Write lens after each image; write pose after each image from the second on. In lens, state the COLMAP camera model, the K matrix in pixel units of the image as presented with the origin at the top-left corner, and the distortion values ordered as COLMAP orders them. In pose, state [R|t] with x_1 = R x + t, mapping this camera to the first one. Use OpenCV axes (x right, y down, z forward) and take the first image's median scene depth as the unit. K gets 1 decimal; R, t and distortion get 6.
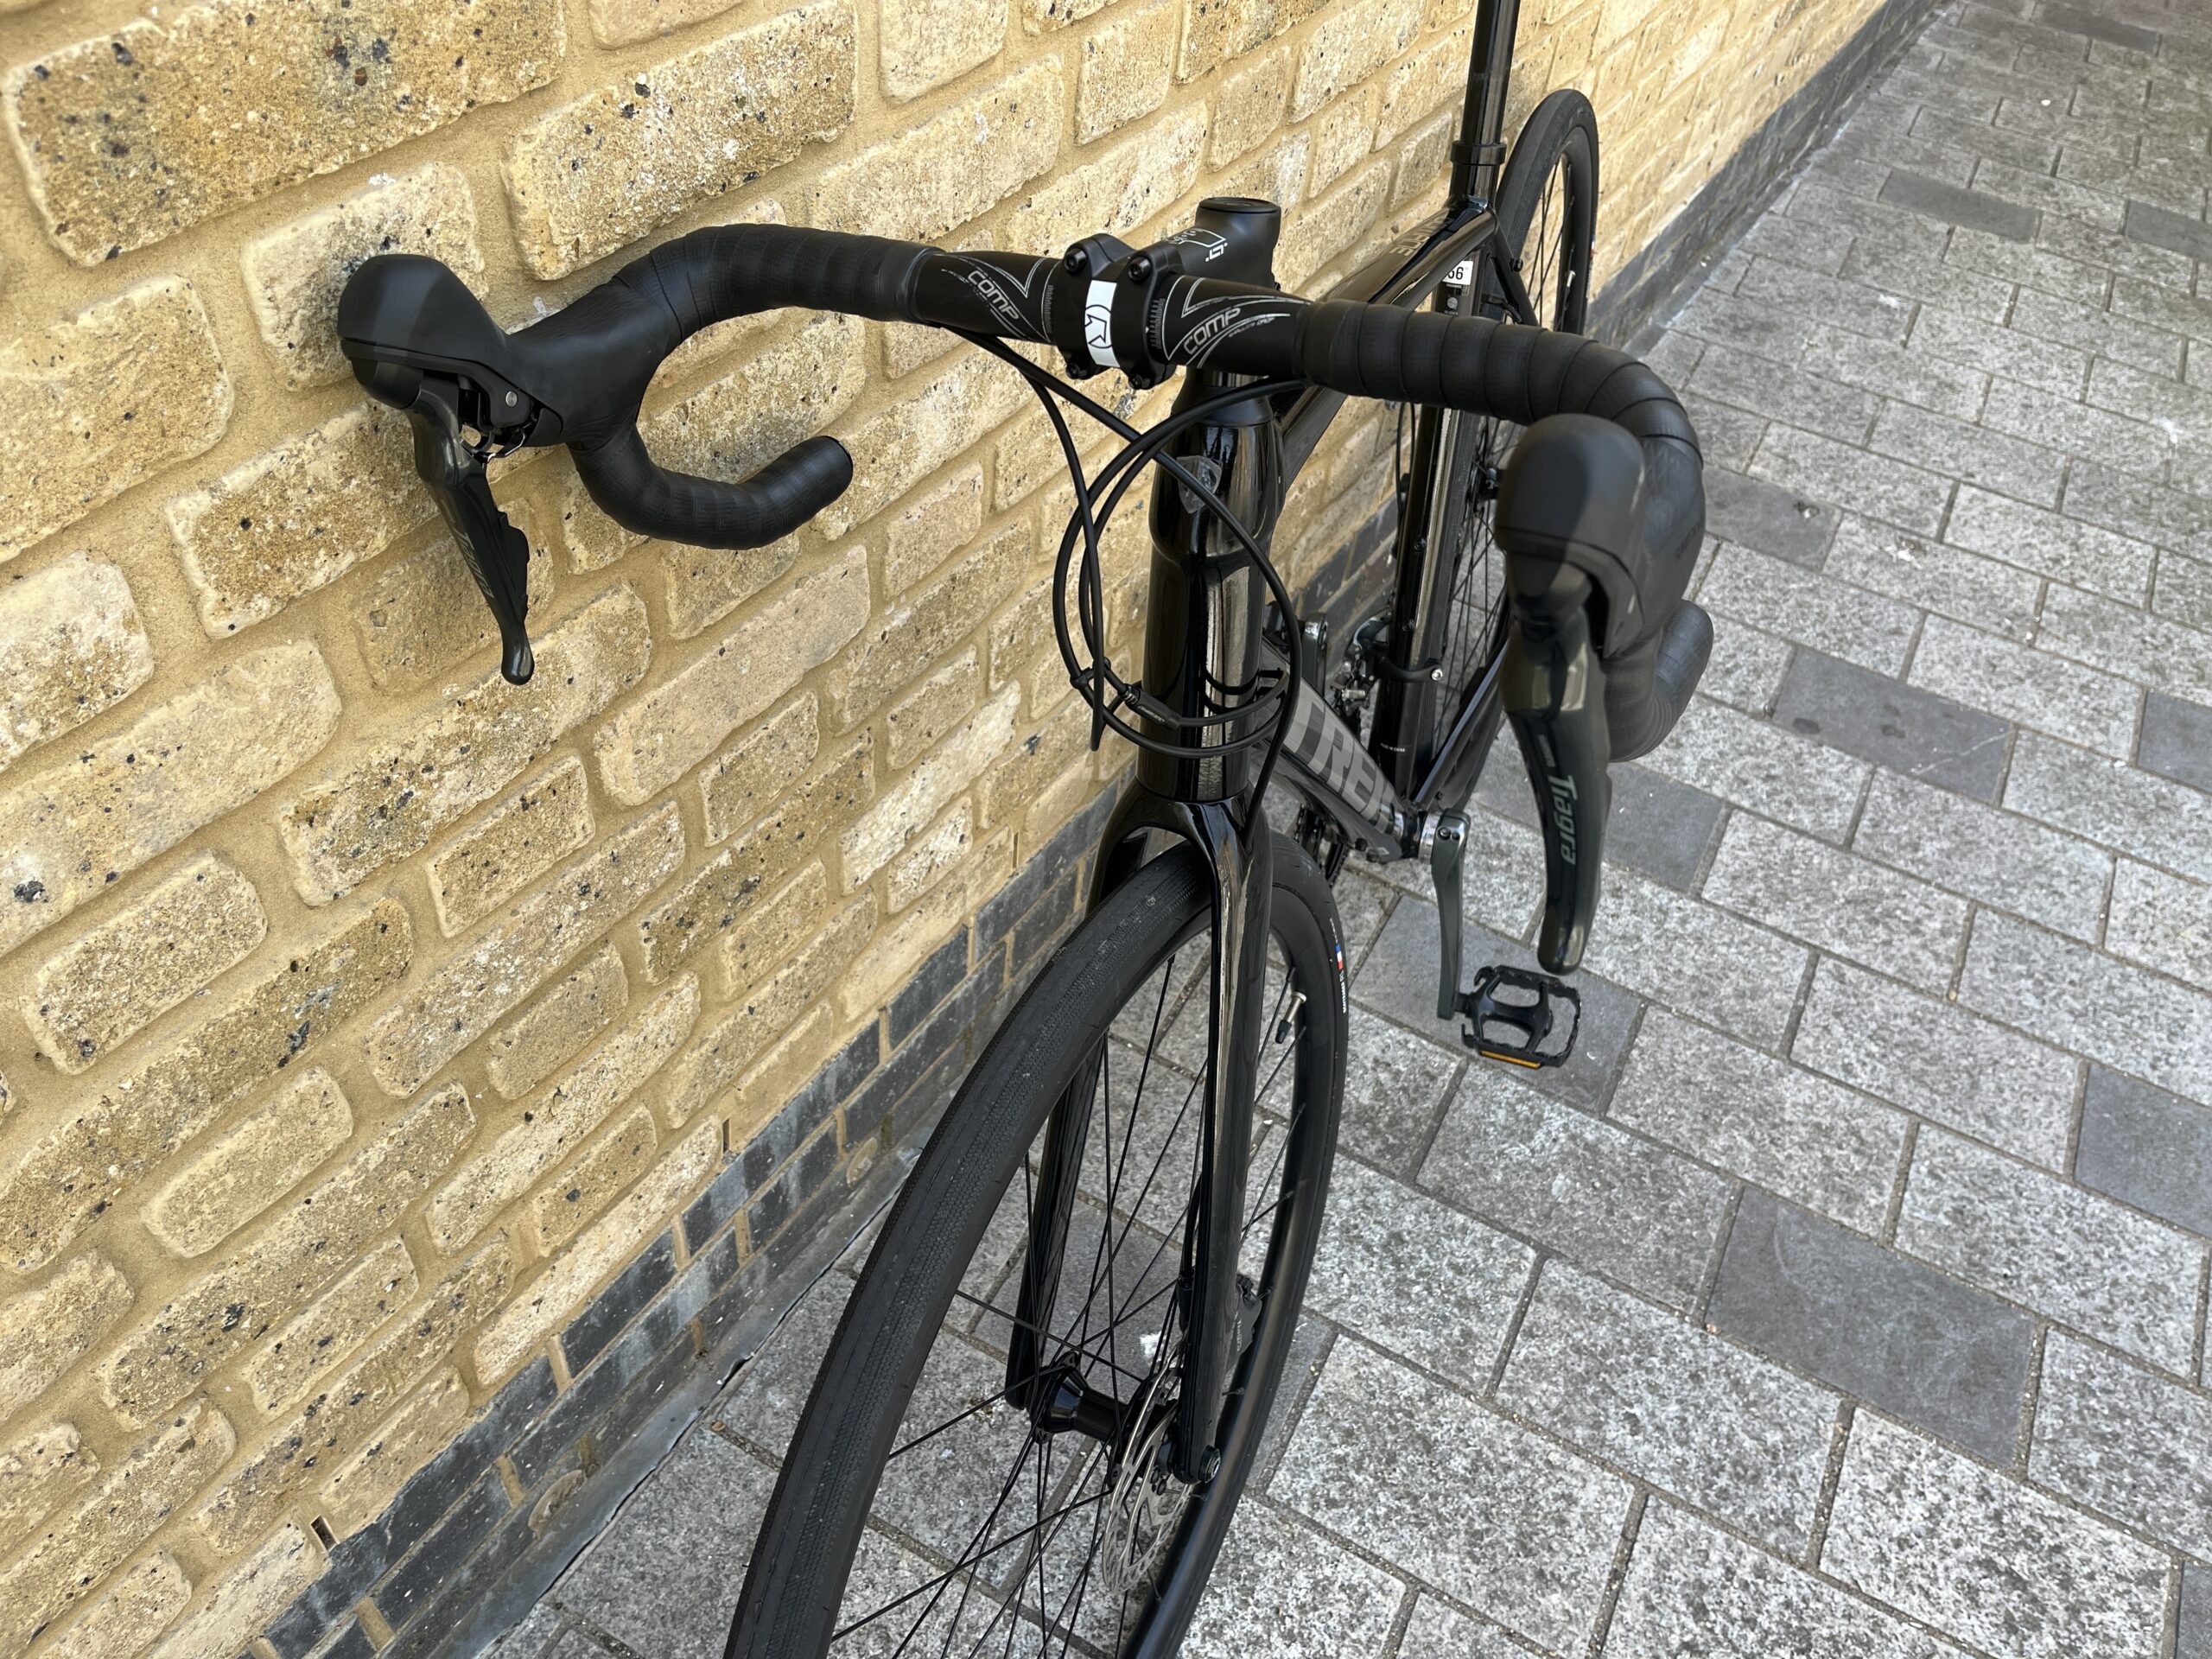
lens RADIAL K [[1683.9, 0, 1103.8], [0, 1683.9, 841.0], [0, 0, 1]] dist [-0.001299, 0.000187]
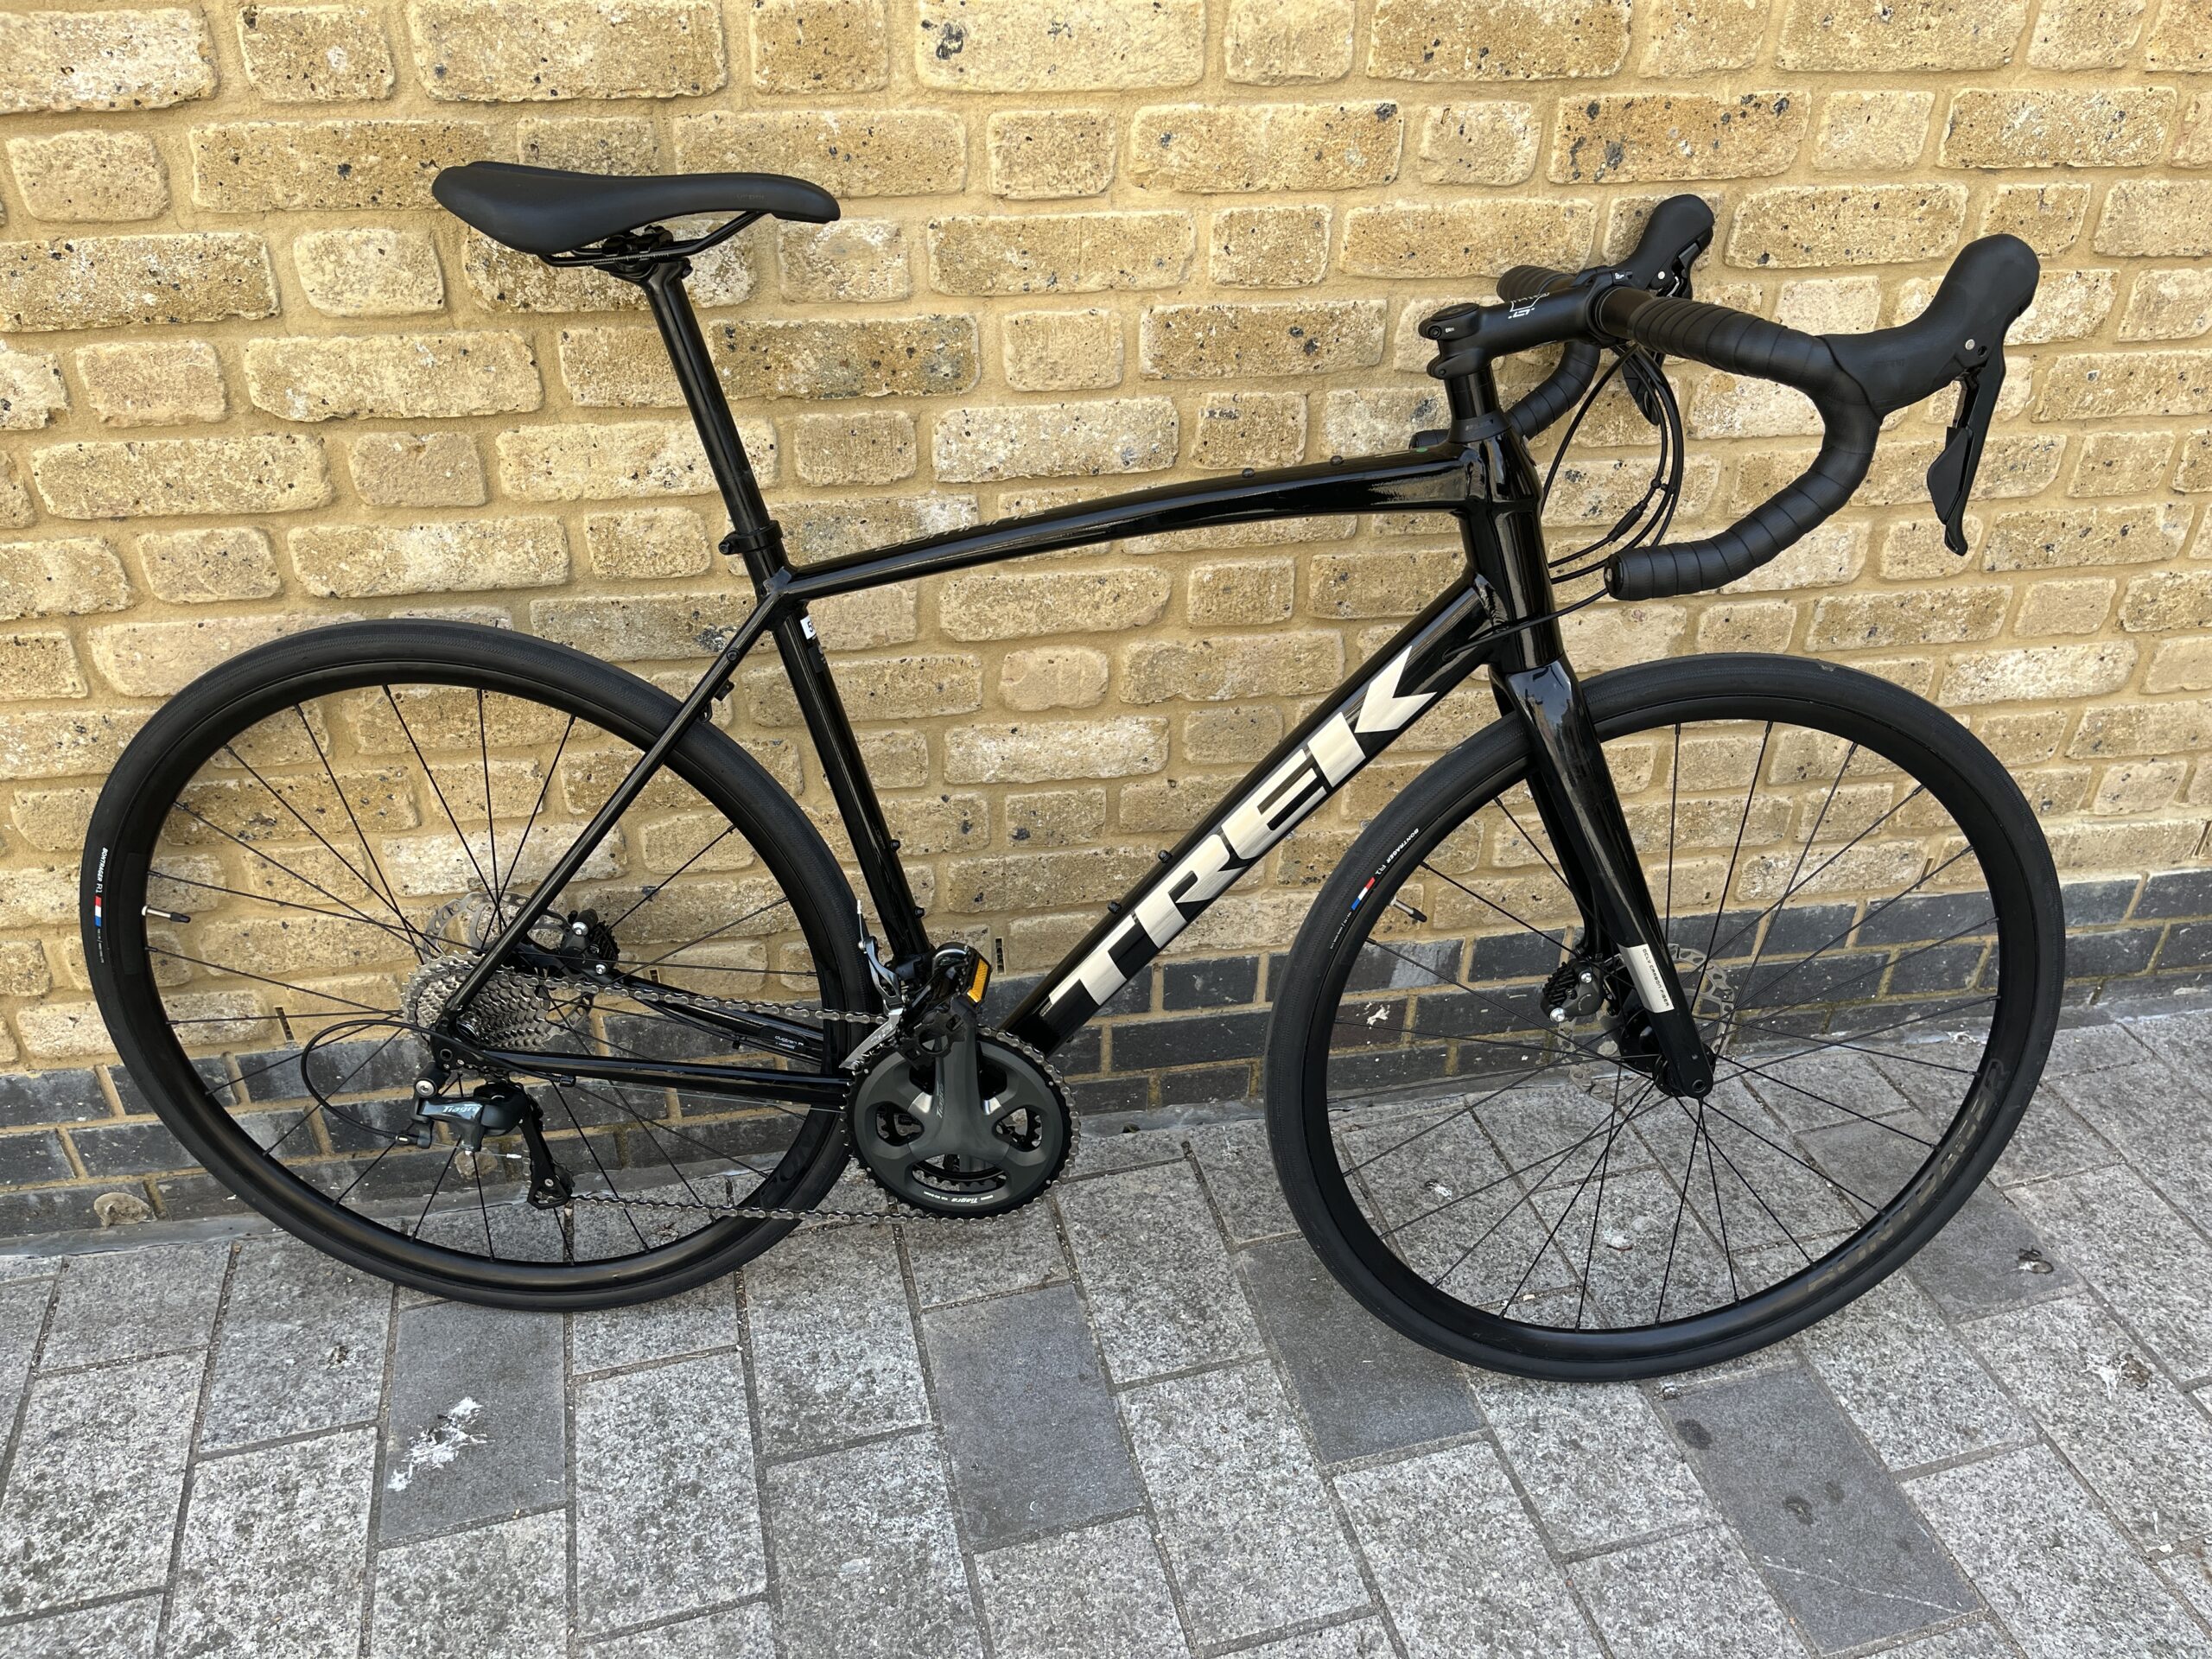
lens RADIAL K [[1672.0, 0, 1110.8], [0, 1672.0, 842.0], [0, 0, 1]] dist [0.075496, -0.114705]
pose [[0.683115, 0.344978, -0.643696, 0.914626], [-0.501101, 0.862594, -0.069495, -0.163730], [0.531274, 0.370030, 0.762119, 0.225786]]
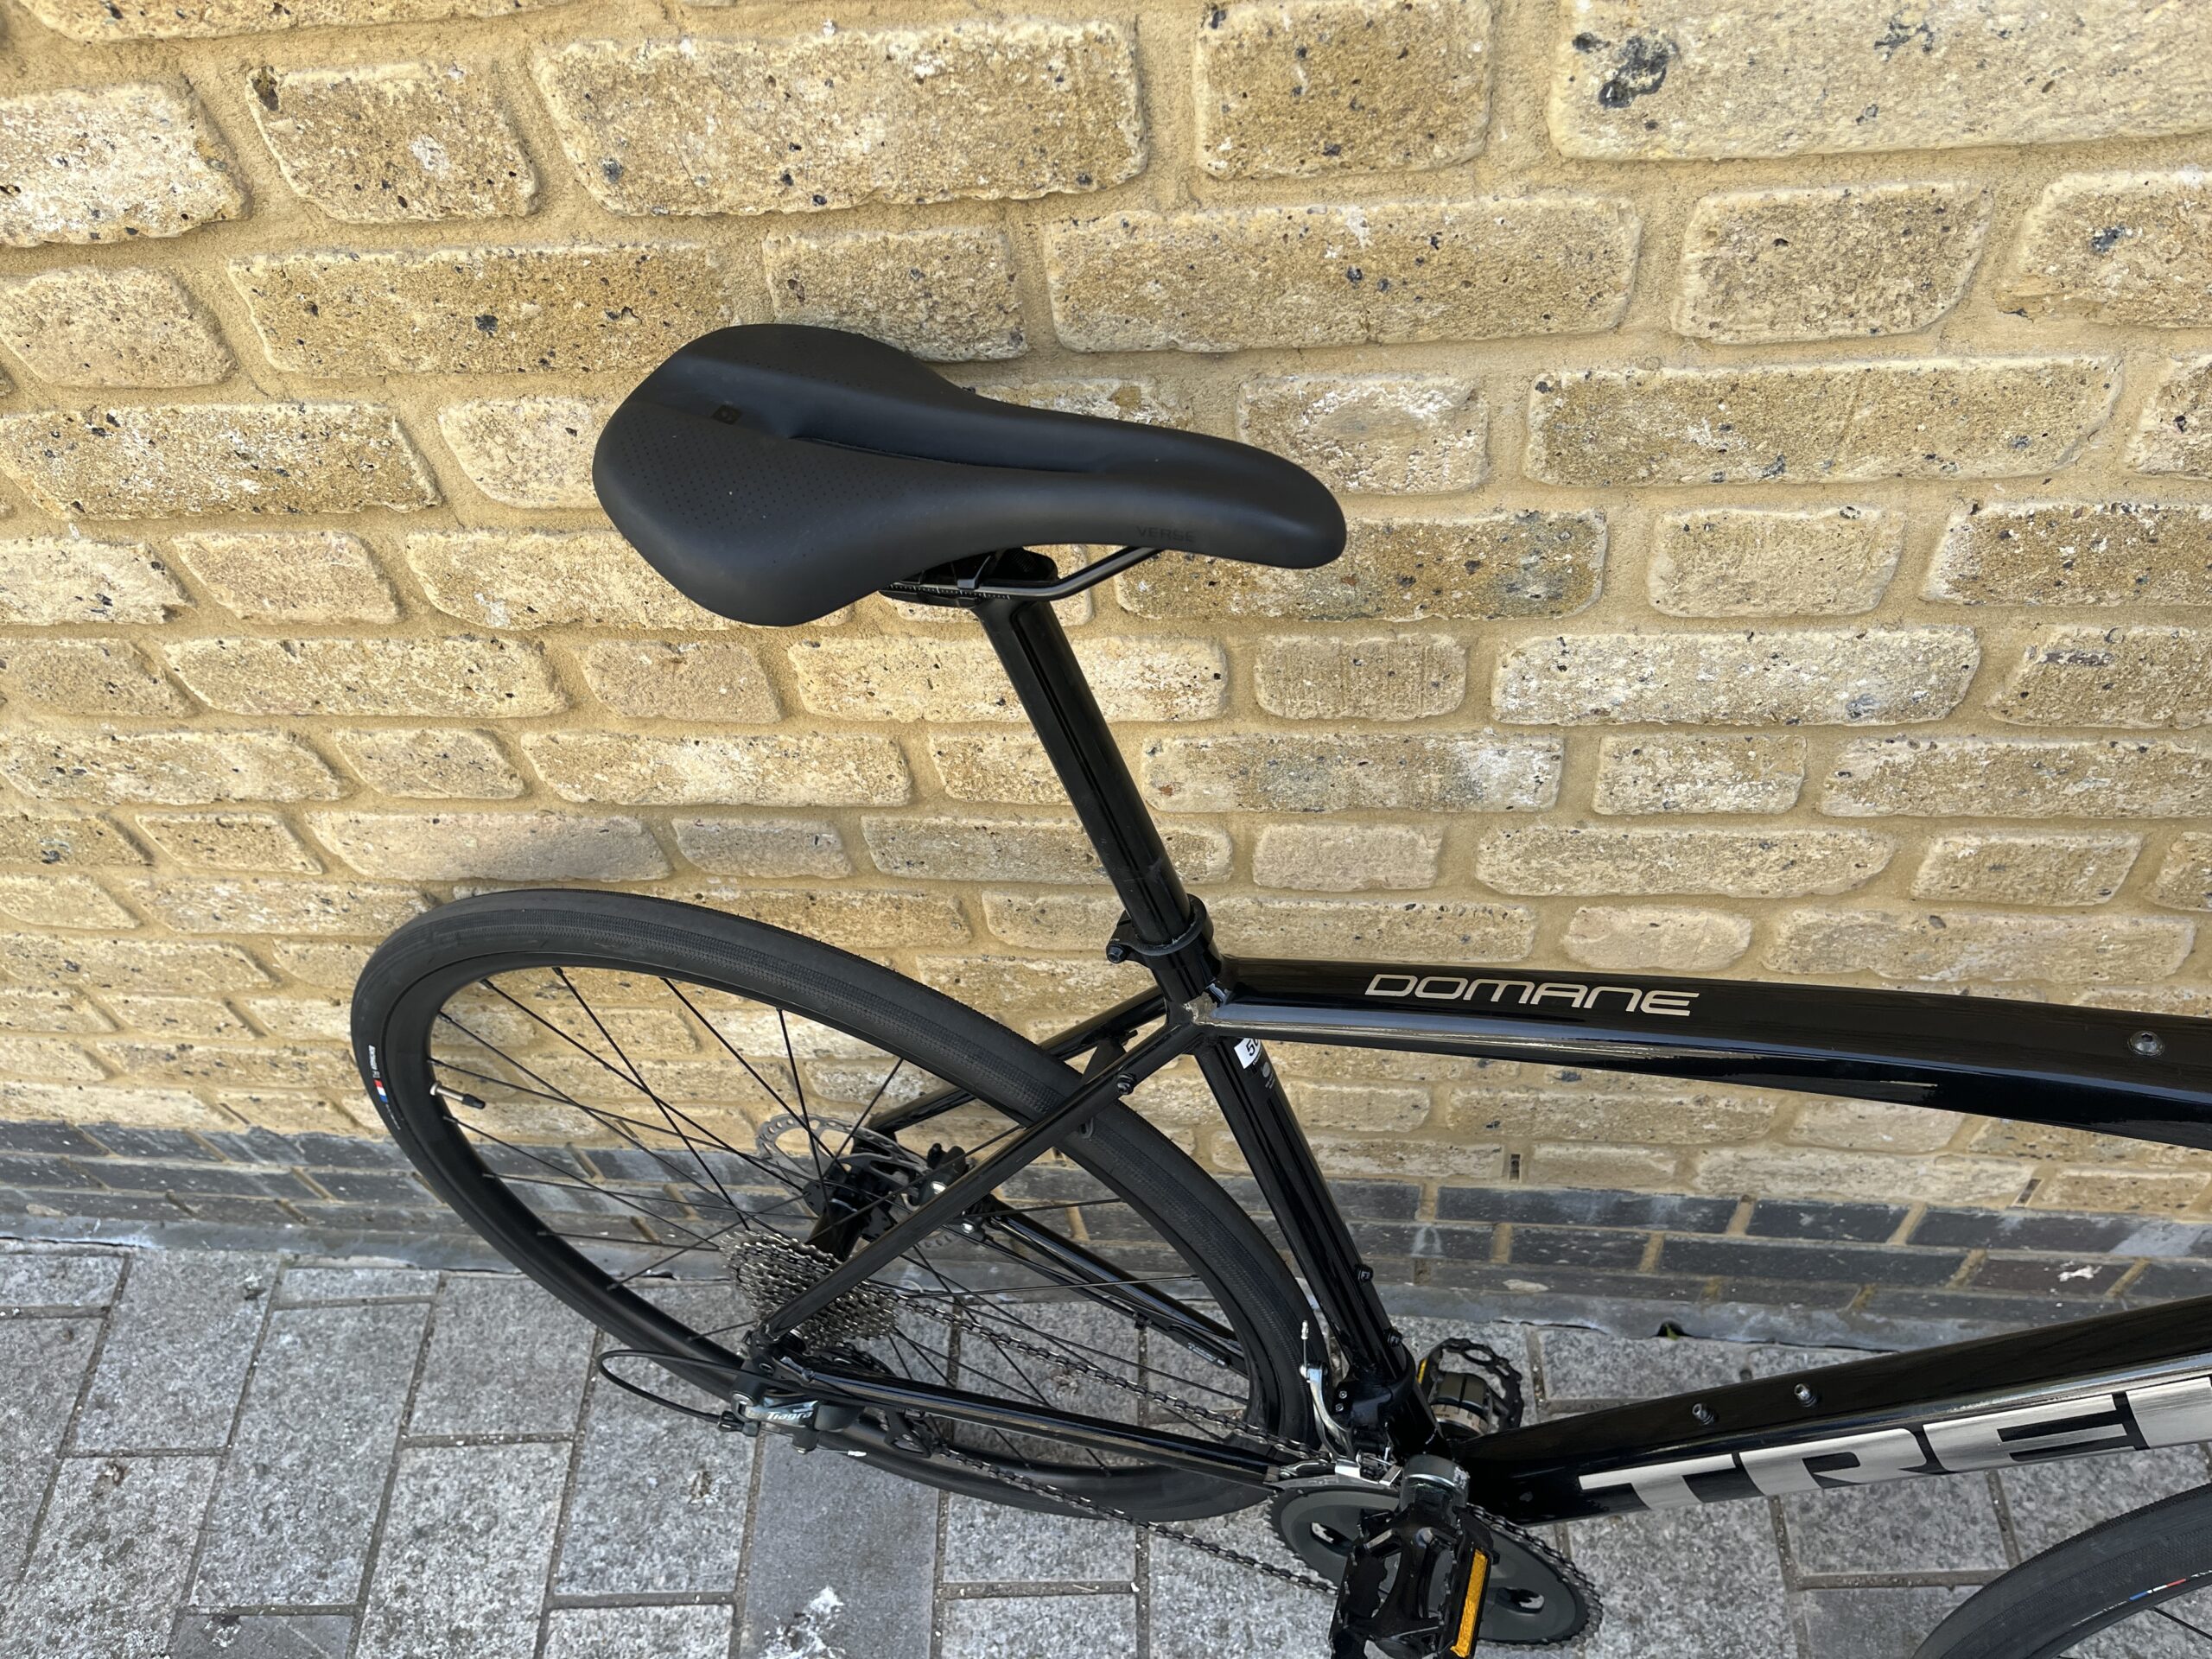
lens RADIAL K [[1695.2, 0, 1110.2], [0, 1695.2, 819.0], [0, 0, 1]] dist [0.027899, -0.025164]
pose [[0.446386, 0.627780, -0.637677, 0.443733], [-0.528335, 0.760047, 0.378406, -0.502821], [0.722220, 0.167992, 0.670952, 0.377826]]
